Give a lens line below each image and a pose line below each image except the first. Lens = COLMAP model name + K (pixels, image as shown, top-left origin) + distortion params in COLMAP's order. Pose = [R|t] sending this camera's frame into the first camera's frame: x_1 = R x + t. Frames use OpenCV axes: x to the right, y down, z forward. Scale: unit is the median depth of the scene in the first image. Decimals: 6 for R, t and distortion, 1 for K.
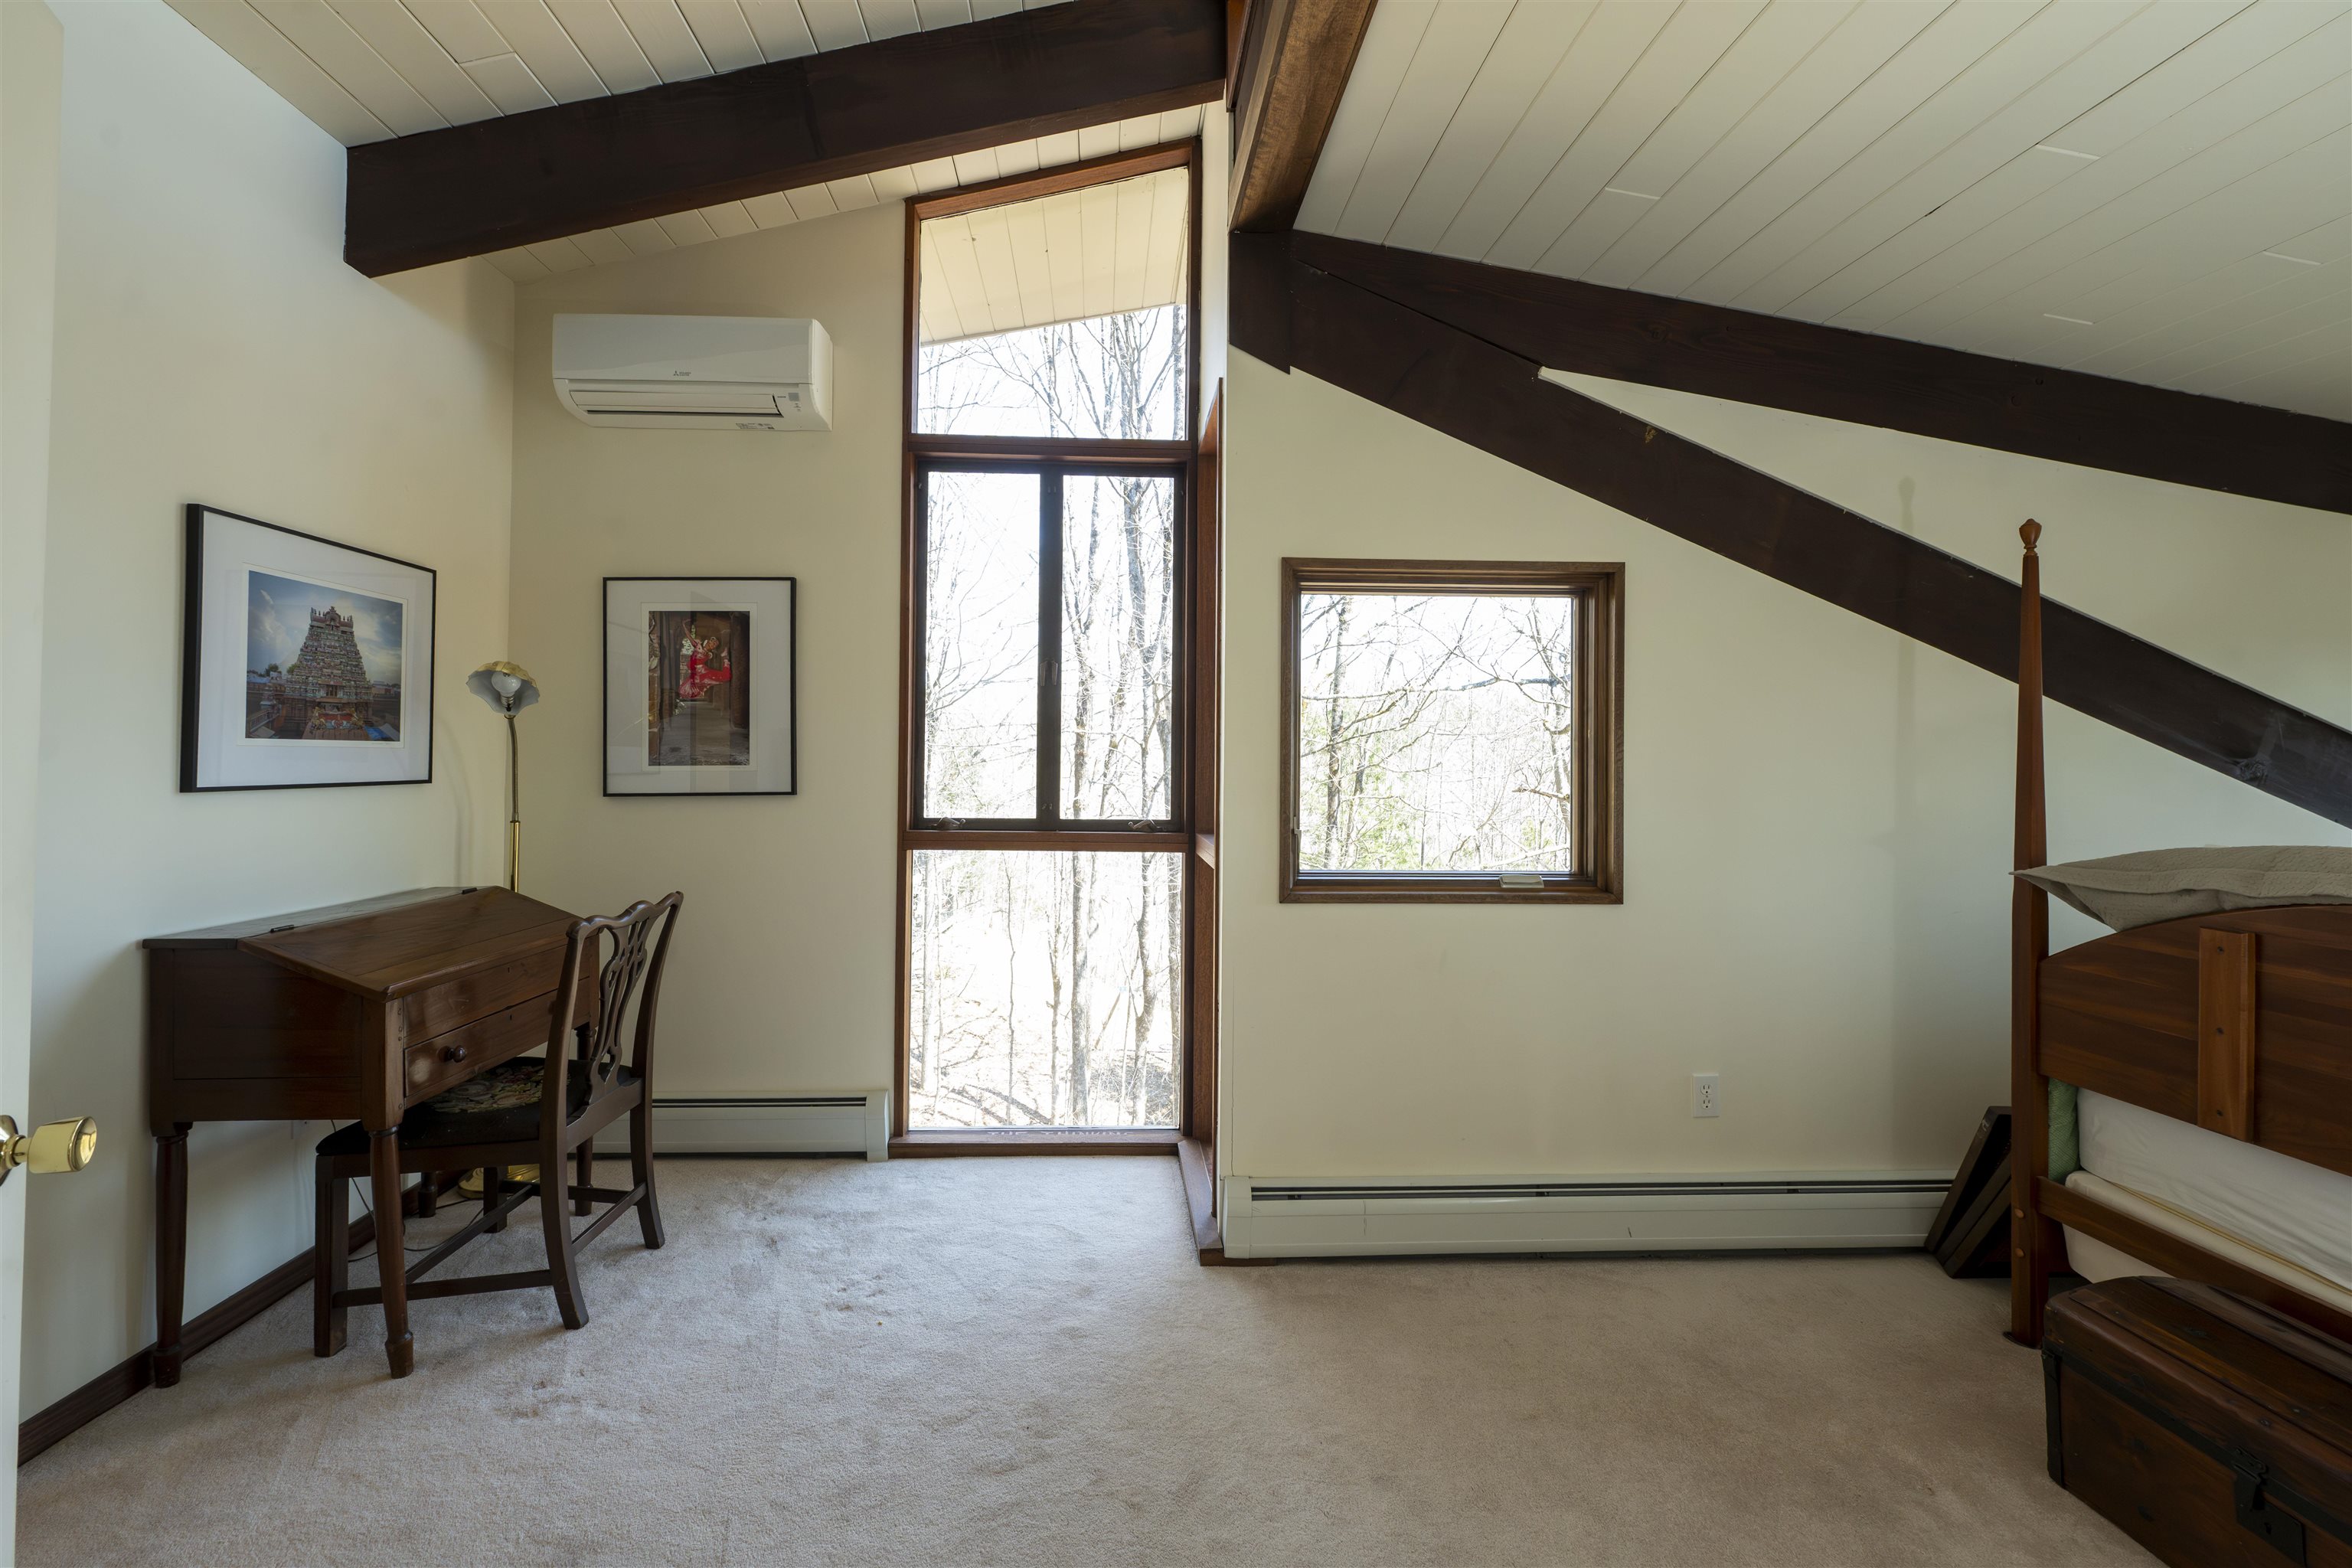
lens RADIAL K [[939.4, 0, 1166.4], [0, 939.4, 758.1], [0, 0, 1]] dist [-0.000283, -0.000702]
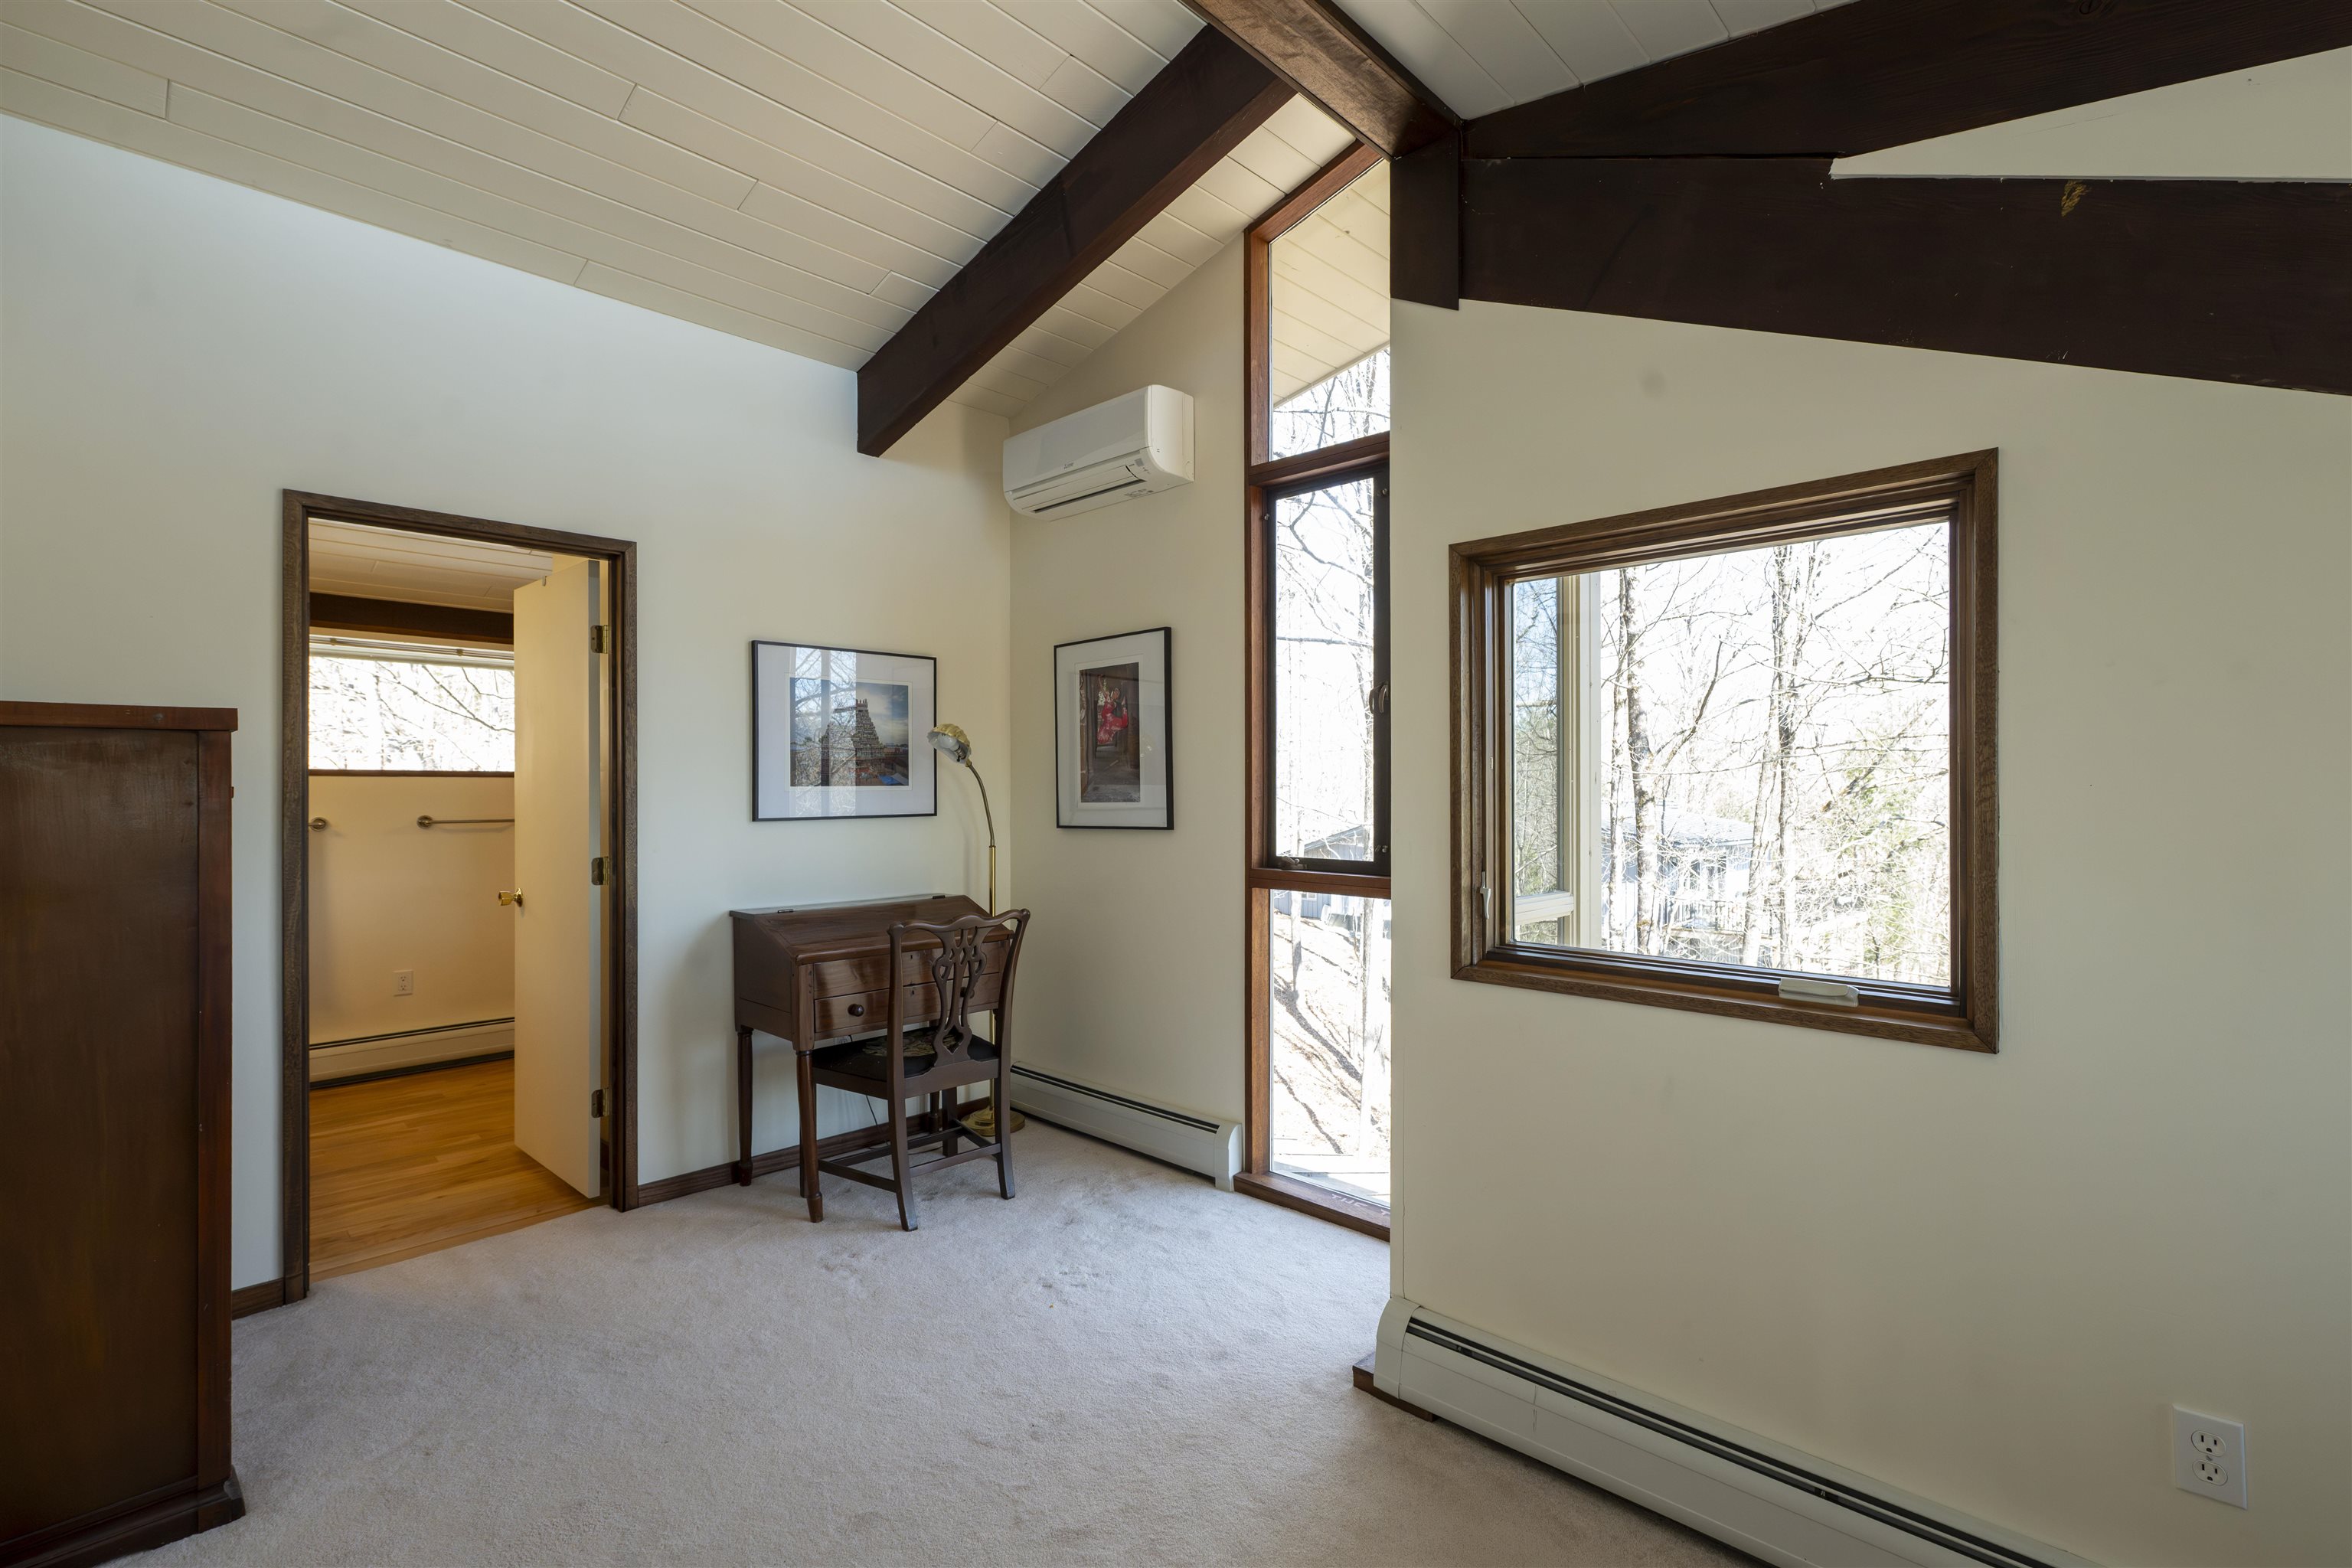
lens RADIAL K [[1066.6, 0, 1180.8], [0, 1066.6, 799.7], [0, 0, 1]] dist [-0.001696, -0.000002]
pose [[0.695965, 0.000255, -0.718076, 0.602449], [0.010287, 0.999894, 0.010325, -0.009533], [0.718002, -0.014573, 0.695888, 0.201945]]
